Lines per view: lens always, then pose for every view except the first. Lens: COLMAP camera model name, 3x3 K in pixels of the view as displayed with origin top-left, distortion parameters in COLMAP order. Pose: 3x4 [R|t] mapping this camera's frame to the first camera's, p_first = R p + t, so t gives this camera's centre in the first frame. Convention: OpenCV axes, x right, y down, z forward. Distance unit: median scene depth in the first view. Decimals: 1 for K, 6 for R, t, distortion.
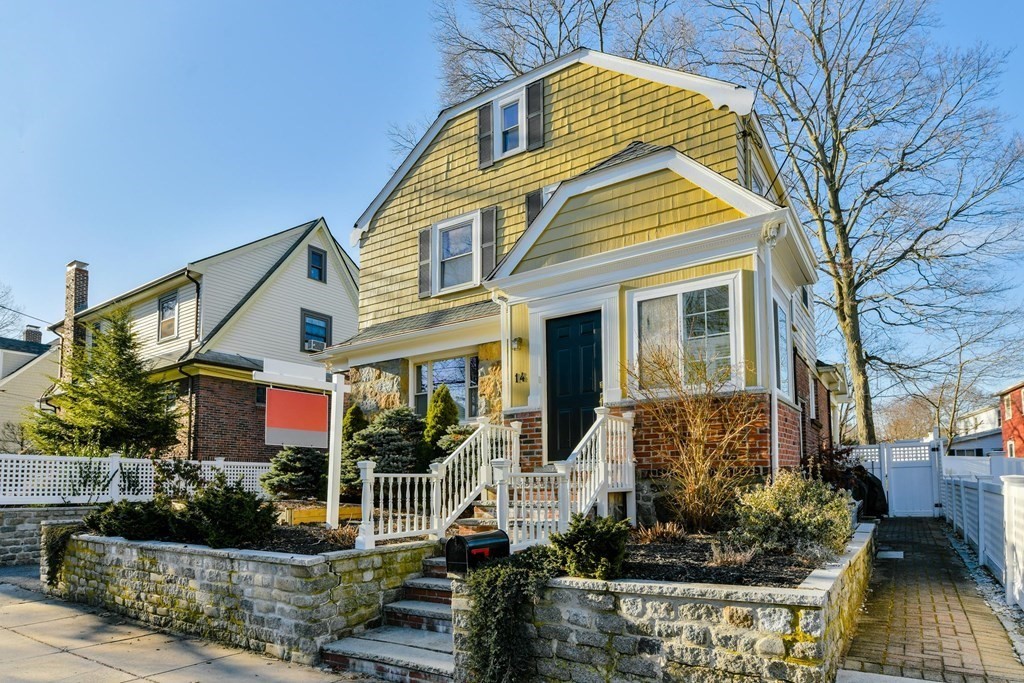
lens RADIAL K [[587.9, 0, 512.2], [0, 587.9, 371.0], [0, 0, 1]] dist [0.005286, 0.000746]
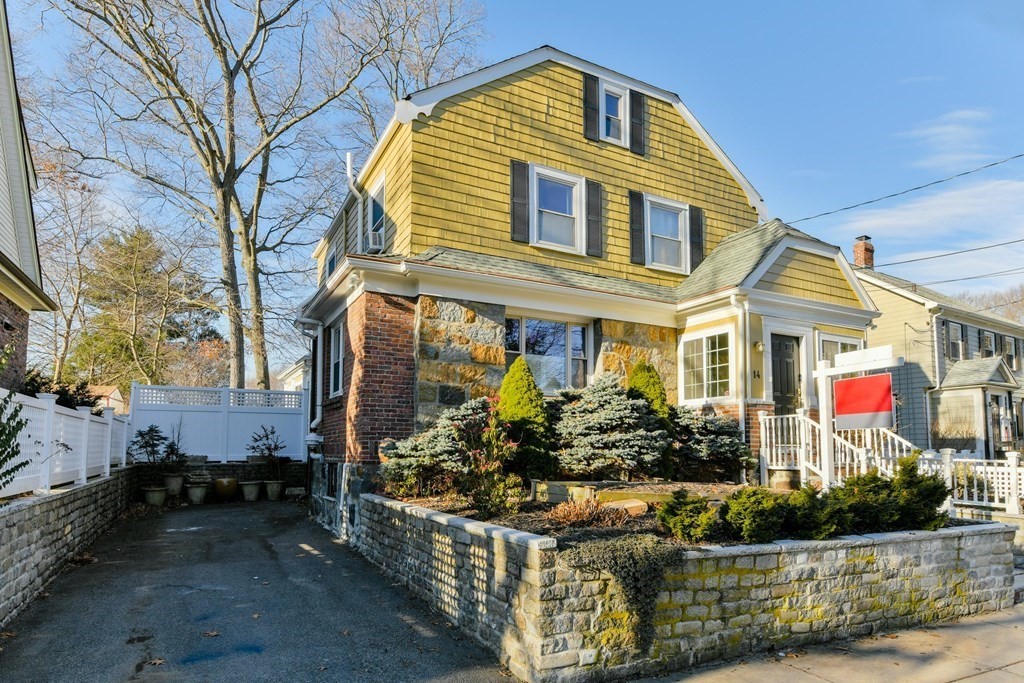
lens RADIAL K [[584.5, 0, 512.0], [0, 584.5, 341.5], [0, 0, 1]] dist [0.000751, 0.000851]
pose [[0.478877, 0.175063, 0.860250, -0.910001], [-0.180190, 0.978652, -0.098852, 0.110465], [-0.859191, -0.107671, 0.500198, 0.595294]]
